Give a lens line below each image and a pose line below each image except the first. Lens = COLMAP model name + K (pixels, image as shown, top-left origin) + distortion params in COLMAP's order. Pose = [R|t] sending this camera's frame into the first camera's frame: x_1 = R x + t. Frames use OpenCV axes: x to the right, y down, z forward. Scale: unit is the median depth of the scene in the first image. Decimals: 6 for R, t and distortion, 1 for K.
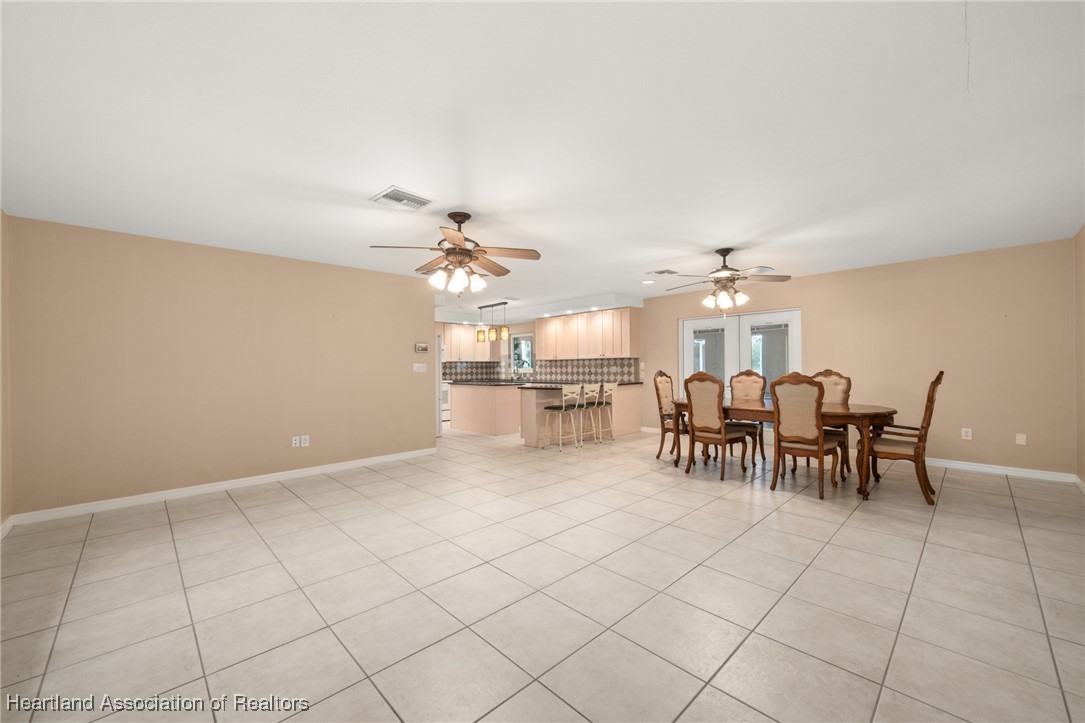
lens RADIAL K [[422.0, 0, 542.5], [0, 422.0, 361.5], [0, 0, 1]] dist [0.000943, -0.000010]
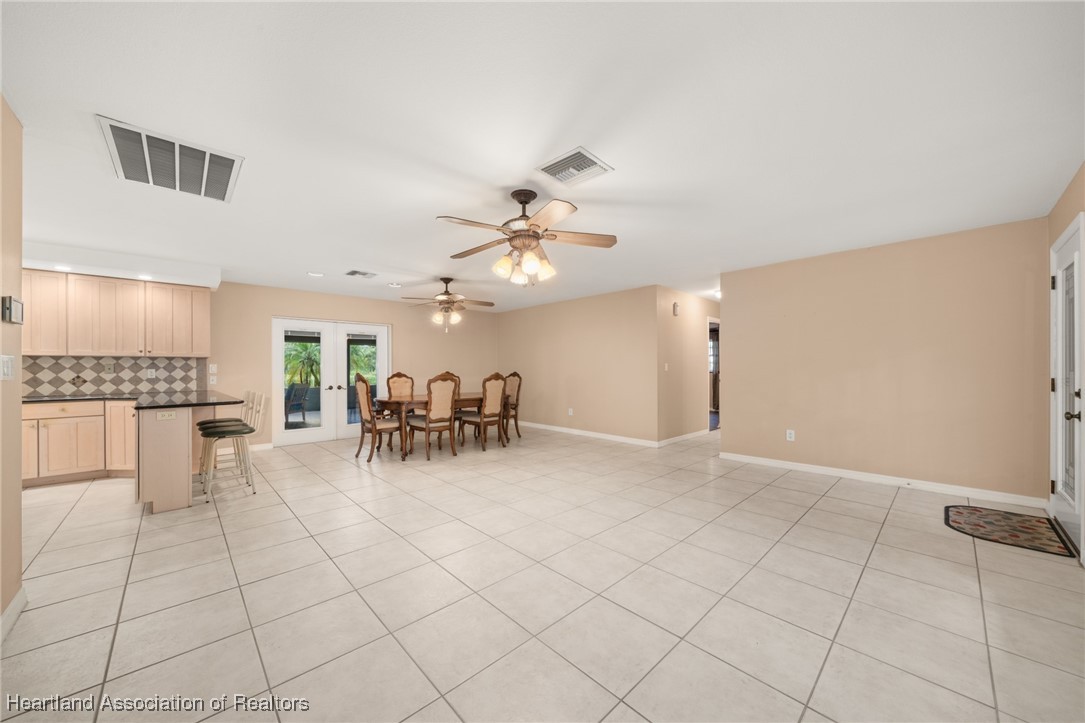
lens RADIAL K [[384.0, 0, 531.1], [0, 384.0, 363.2], [0, 0, 1]] dist [-0.001285, -0.000103]
pose [[0.029672, 0.022794, 0.999300, -0.681852], [-0.008672, 0.999708, -0.022545, 0.017783], [-0.999522, -0.007997, 0.029861, 0.659062]]
